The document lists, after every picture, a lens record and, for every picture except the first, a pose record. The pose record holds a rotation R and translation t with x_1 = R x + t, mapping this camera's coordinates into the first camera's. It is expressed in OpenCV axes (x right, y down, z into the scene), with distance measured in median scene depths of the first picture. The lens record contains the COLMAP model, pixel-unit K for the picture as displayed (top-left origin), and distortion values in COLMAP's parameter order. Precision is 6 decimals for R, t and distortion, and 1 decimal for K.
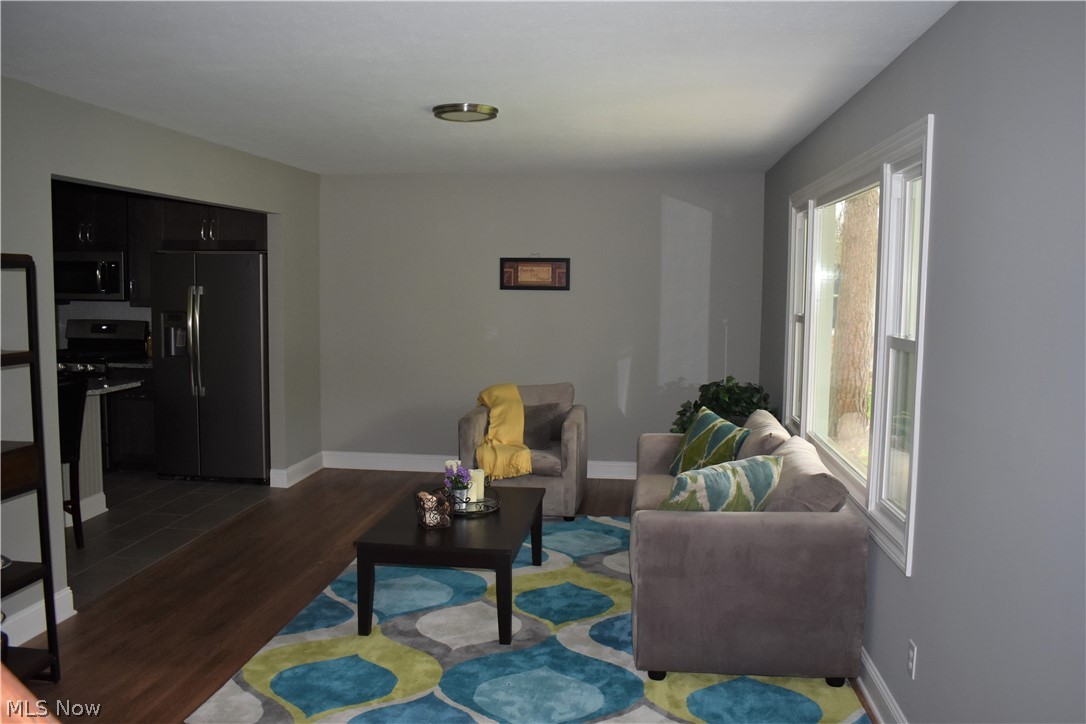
lens RADIAL K [[893.0, 0, 521.9], [0, 893.0, 366.9], [0, 0, 1]] dist [-0.074015, -0.003200]
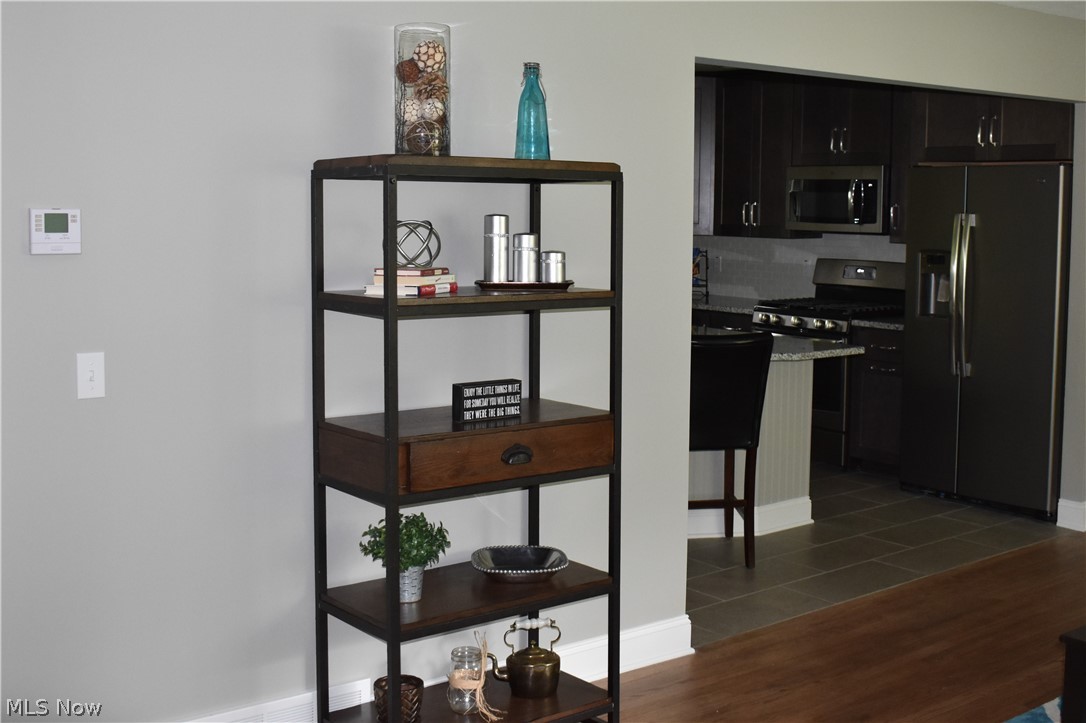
lens RADIAL K [[1273.1, 0, 544.5], [0, 1273.1, 289.0], [0, 0, 1]] dist [-0.085373, -0.032113]
pose [[0.712604, 0.041079, -0.700362, 0.080673], [-0.067675, 0.997654, -0.010342, -0.001903], [0.698294, 0.054767, 0.713713, 0.084168]]
